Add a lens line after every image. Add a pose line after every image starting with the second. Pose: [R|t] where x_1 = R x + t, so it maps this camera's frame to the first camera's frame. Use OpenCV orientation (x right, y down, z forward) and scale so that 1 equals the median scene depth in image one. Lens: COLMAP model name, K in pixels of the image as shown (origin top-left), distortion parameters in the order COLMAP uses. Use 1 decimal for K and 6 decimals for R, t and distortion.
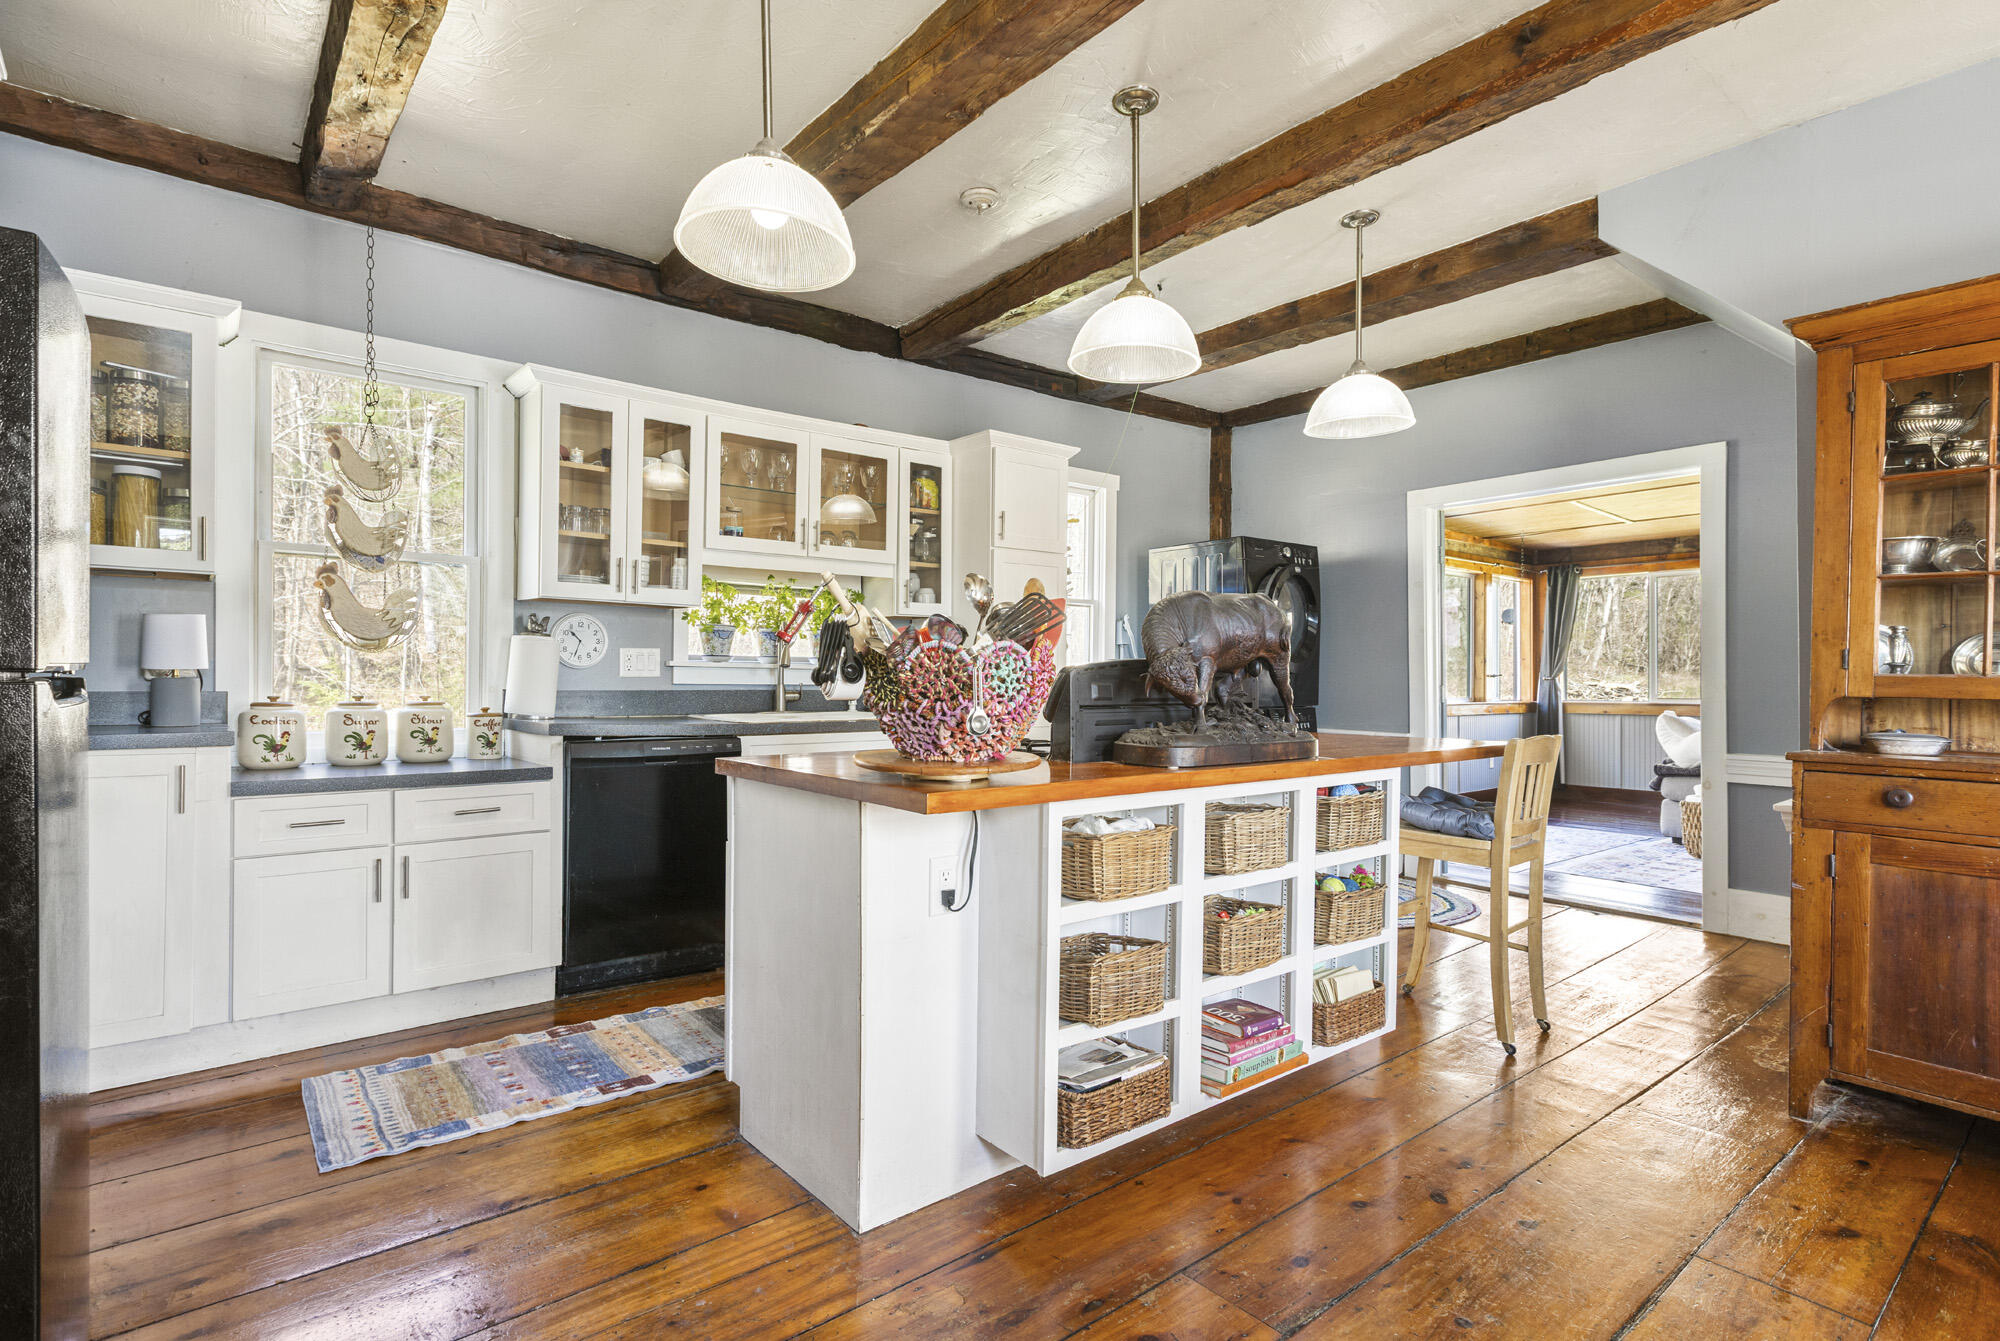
lens RADIAL K [[982.1, 0, 990.1], [0, 982.1, 674.7], [0, 0, 1]] dist [-0.000356, -0.000059]
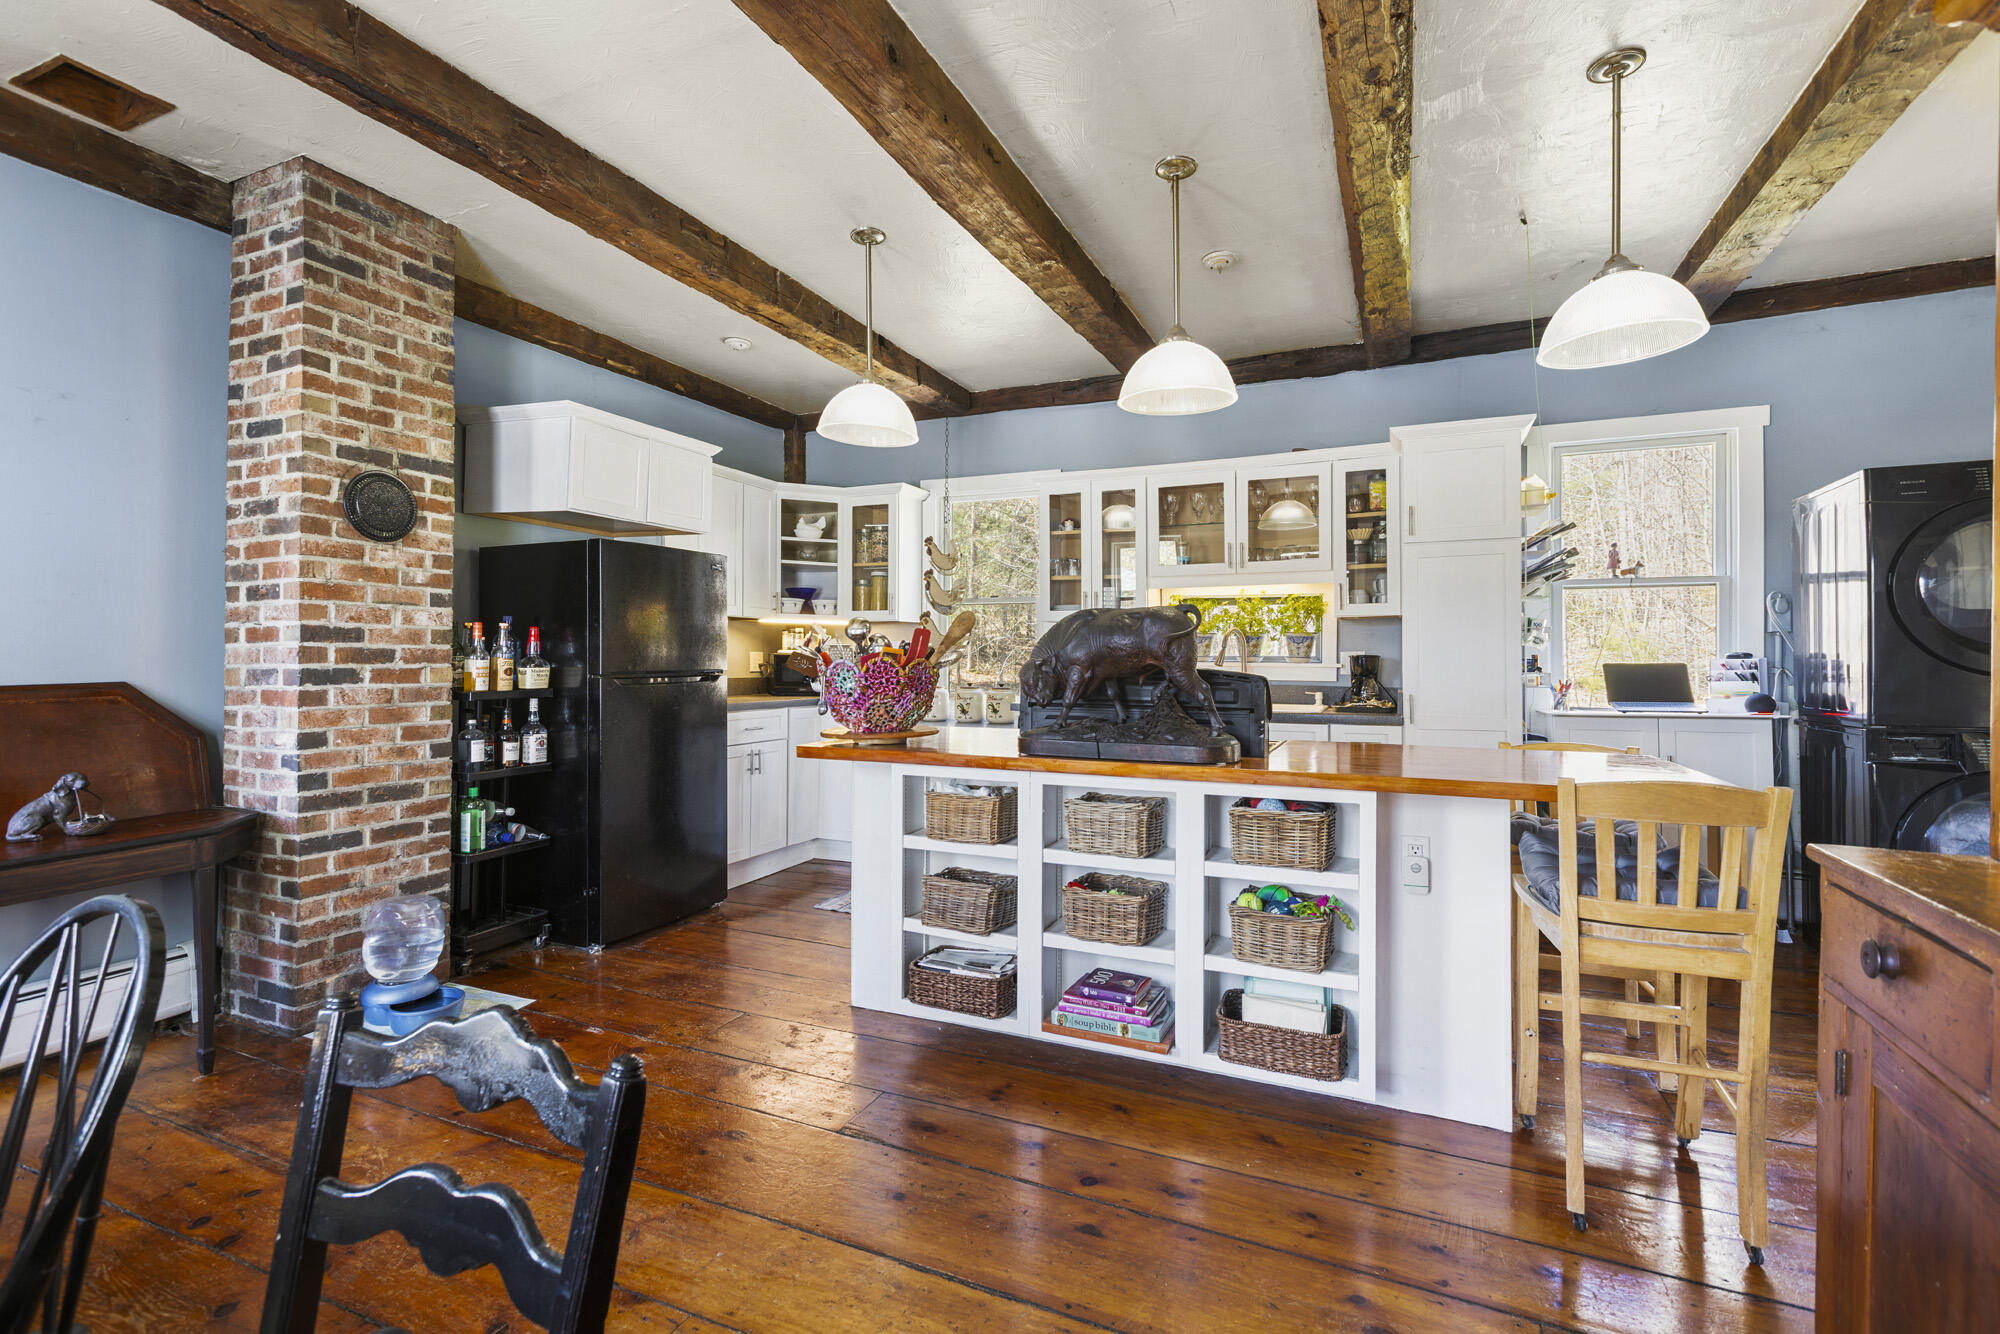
lens RADIAL K [[897.7, 0, 994.2], [0, 897.7, 651.0], [0, 0, 1]] dist [0.000881, -0.000037]
pose [[0.455036, -0.011984, -0.890393, 0.974774], [0.000764, 0.999914, -0.013068, -0.017423], [0.890473, 0.005266, 0.455006, 0.360954]]
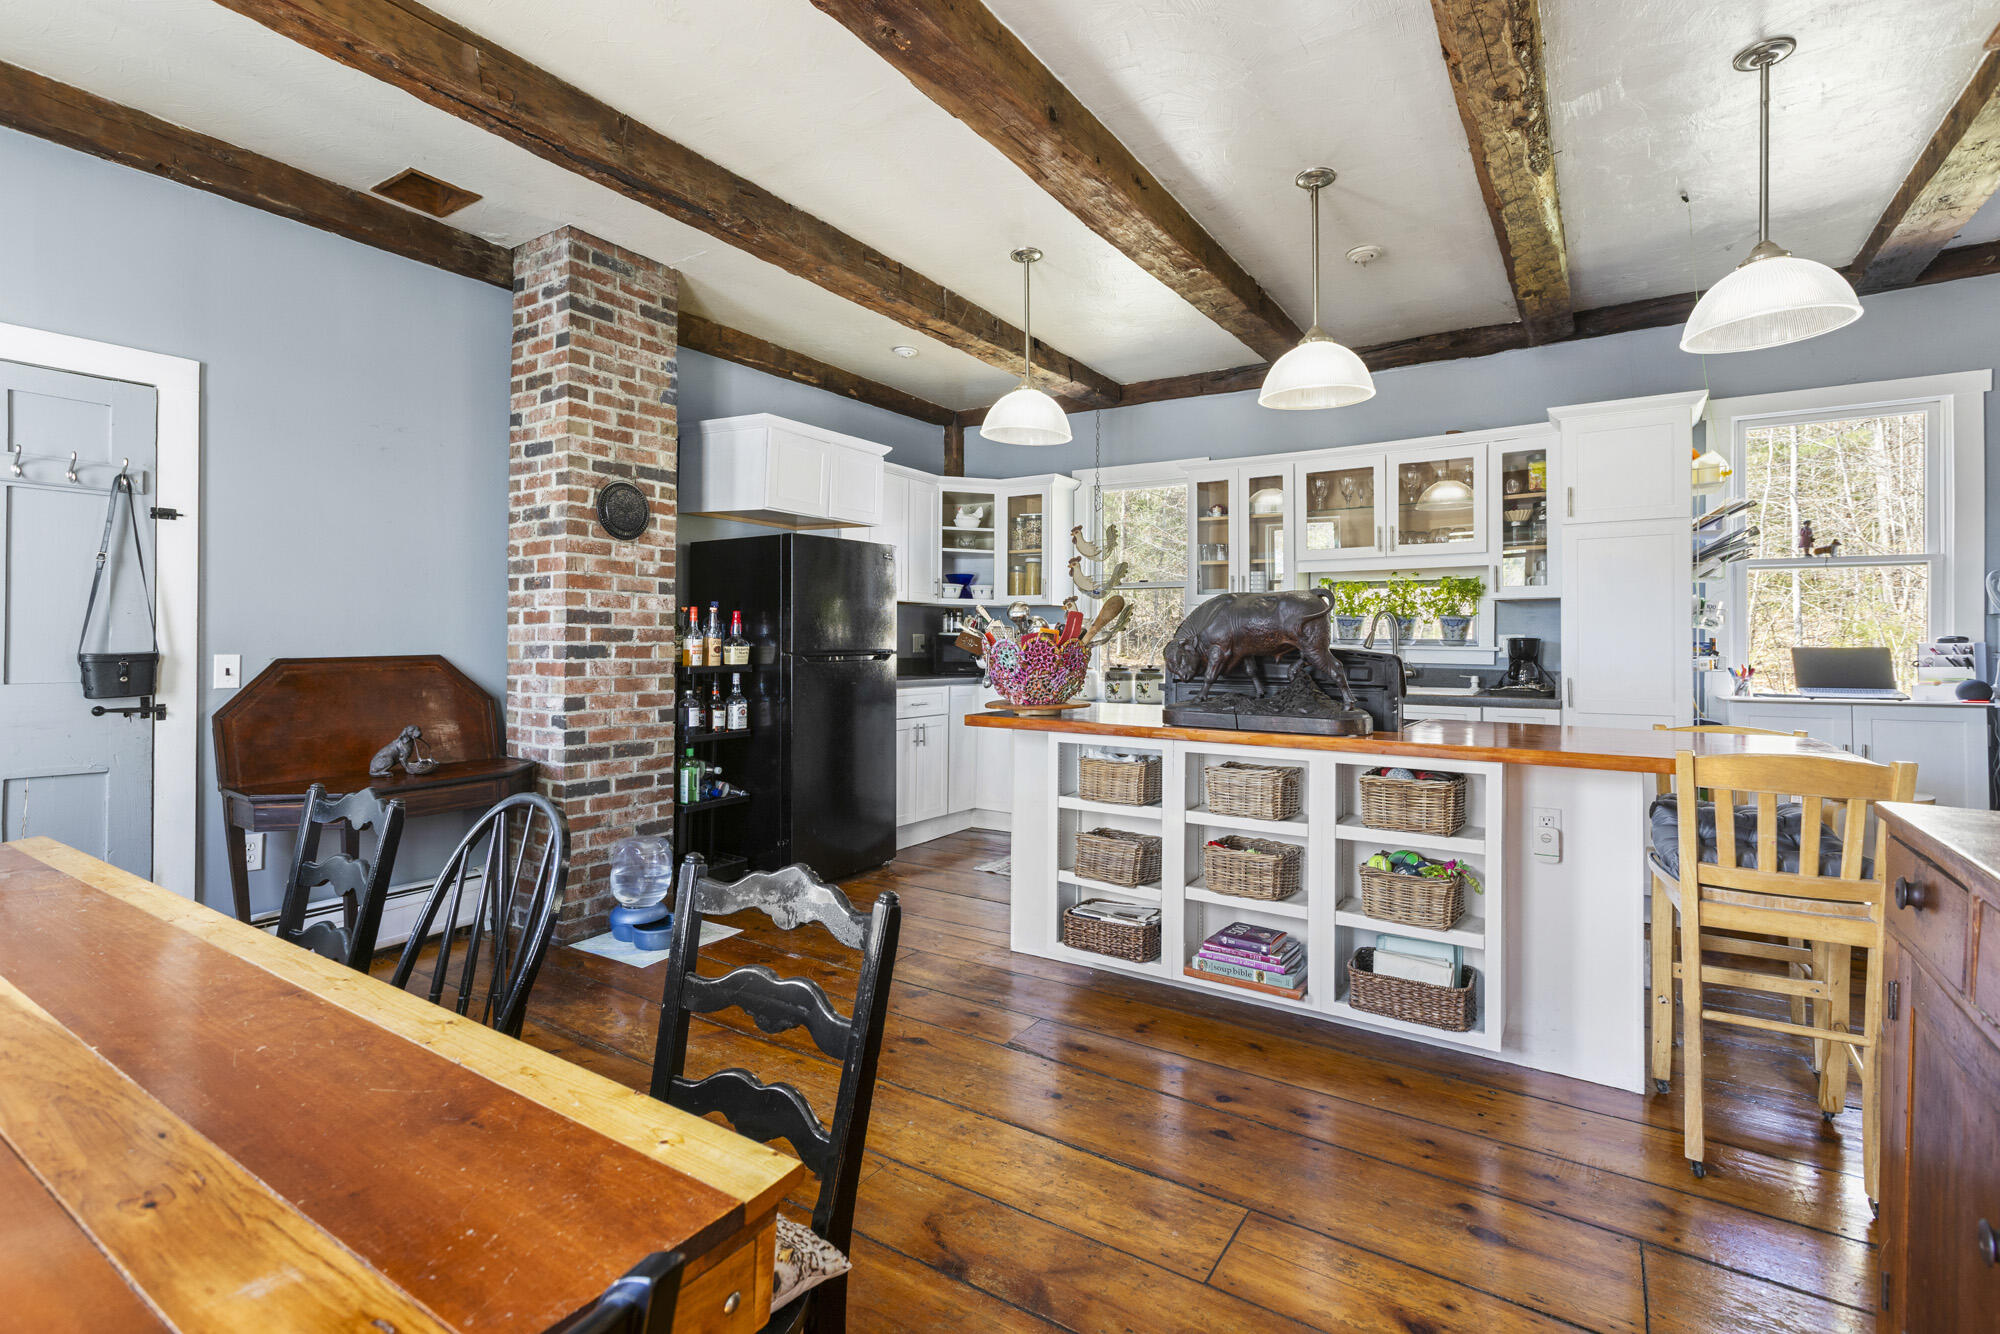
lens RADIAL K [[919.5, 0, 992.5], [0, 919.5, 632.3], [0, 0, 1]] dist [0.000751, 0.000382]
pose [[0.303163, -0.014172, -0.952833, 1.103747], [-0.004050, 0.999861, -0.016160, -0.010894], [0.952930, 0.008759, 0.303064, 0.300193]]
